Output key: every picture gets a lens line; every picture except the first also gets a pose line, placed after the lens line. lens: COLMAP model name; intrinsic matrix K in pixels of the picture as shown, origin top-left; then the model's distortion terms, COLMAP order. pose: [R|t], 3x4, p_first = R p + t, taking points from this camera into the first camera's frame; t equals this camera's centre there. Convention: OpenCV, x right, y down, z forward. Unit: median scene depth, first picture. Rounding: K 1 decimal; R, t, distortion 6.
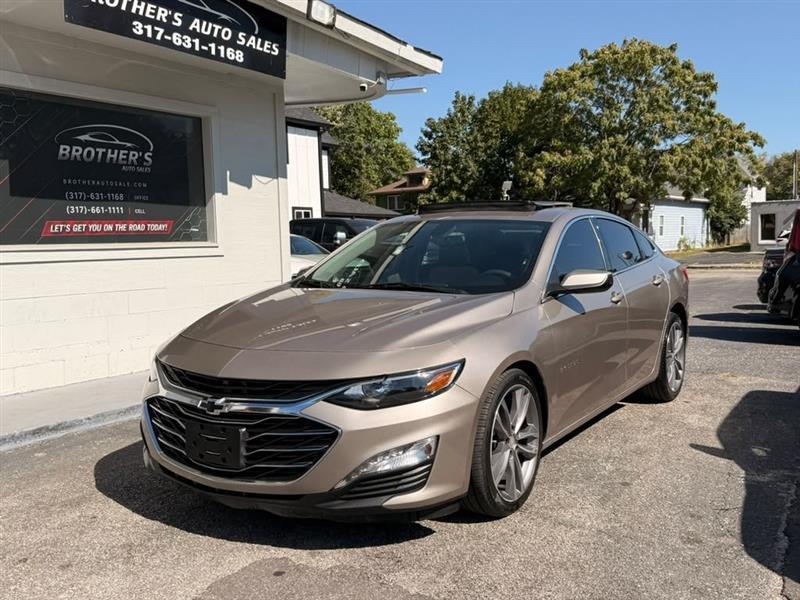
lens RADIAL K [[781.7, 0, 401.9], [0, 781.7, 301.0], [0, 0, 1]] dist [0.170832, -0.422108]
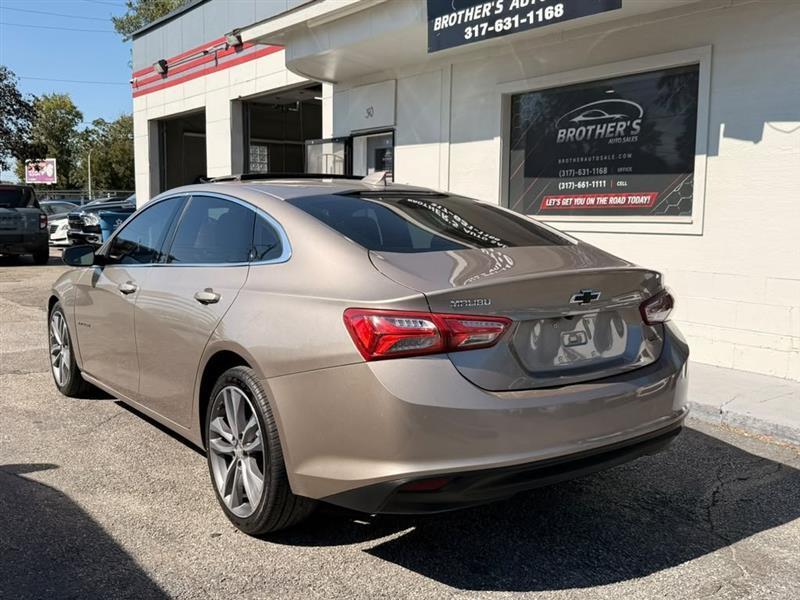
lens RADIAL K [[781.4, 0, 402.3], [0, 781.4, 297.3], [0, 0, 1]] dist [0.162160, -0.381065]
pose [[-0.354498, 0.117782, -0.927609, 0.702371], [-0.073905, 0.985402, 0.153364, -0.108099], [0.932132, 0.122922, -0.340618, 1.133206]]
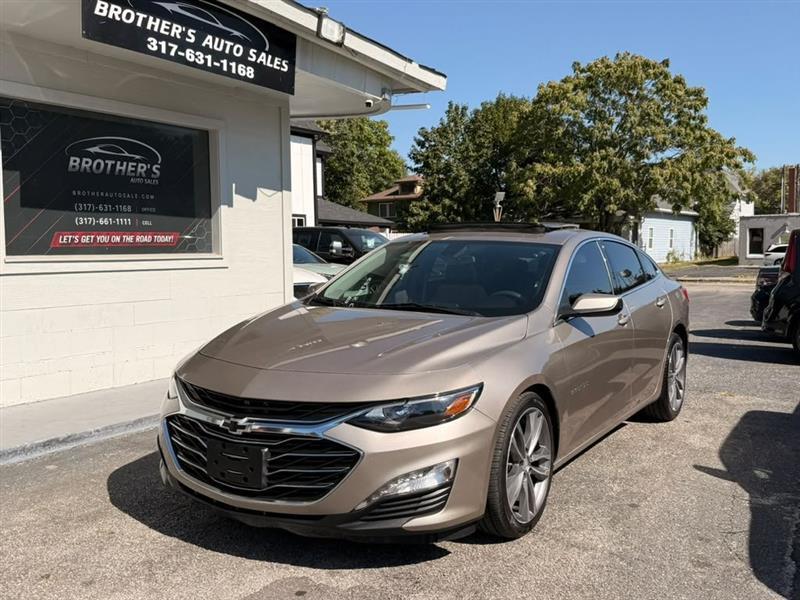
lens RADIAL K [[781.5, 0, 399.8], [0, 781.5, 299.6], [0, 0, 1]] dist [0.162566, -0.384351]
pose [[0.999788, 0.016094, 0.012811, -0.021198], [-0.015970, 0.999825, -0.009730, -0.011263], [-0.012966, 0.009523, 0.999871, -0.009983]]
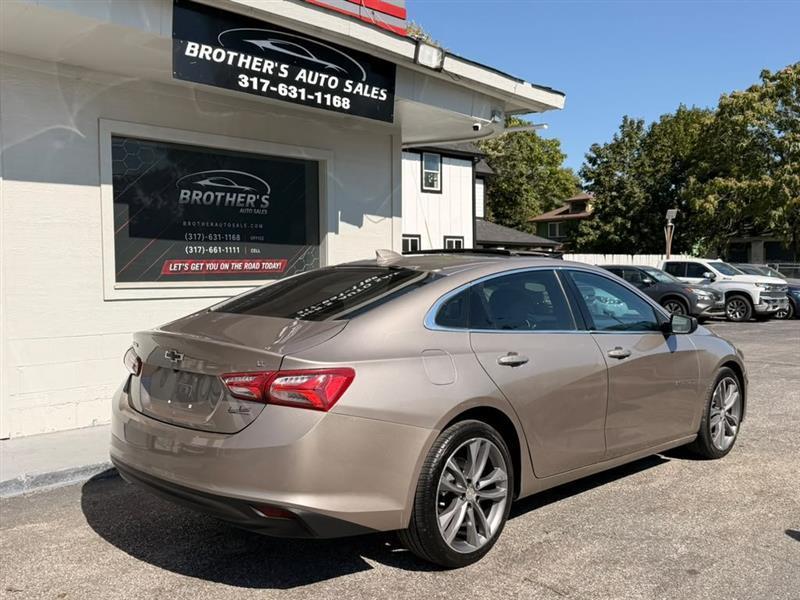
lens RADIAL K [[776.6, 0, 398.4], [0, 776.6, 305.2], [0, 0, 1]] dist [0.170477, -0.376253]
pose [[0.976328, 0.028297, -0.214438, 0.084509], [-0.033657, 0.999205, -0.021384, -0.025423], [0.213662, 0.028095, 0.976503, 0.025110]]
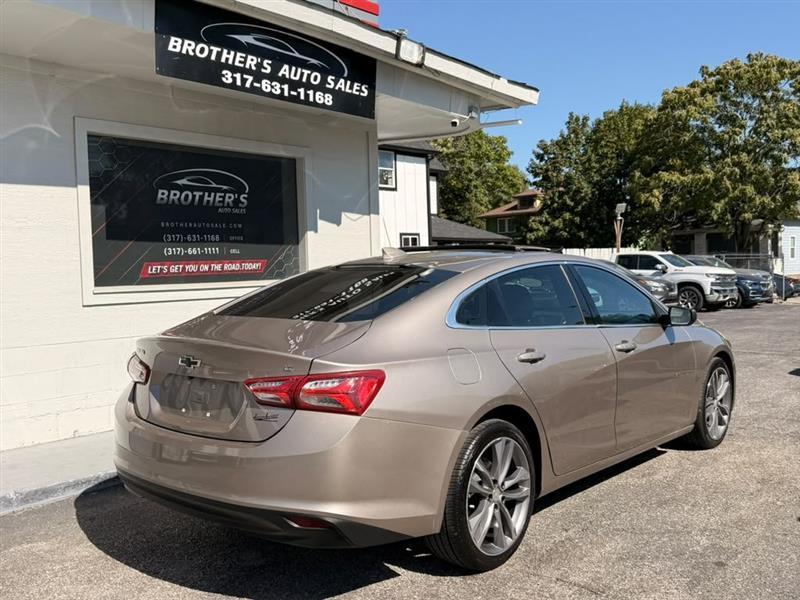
lens RADIAL K [[776.9, 0, 397.4], [0, 776.9, 298.1], [0, 0, 1]] dist [0.165903, -0.362052]
pose [[0.988708, 0.004125, -0.149799, 0.032186], [-0.008553, 0.999545, -0.028931, -0.025391], [0.149612, 0.029885, 0.988293, 0.029418]]
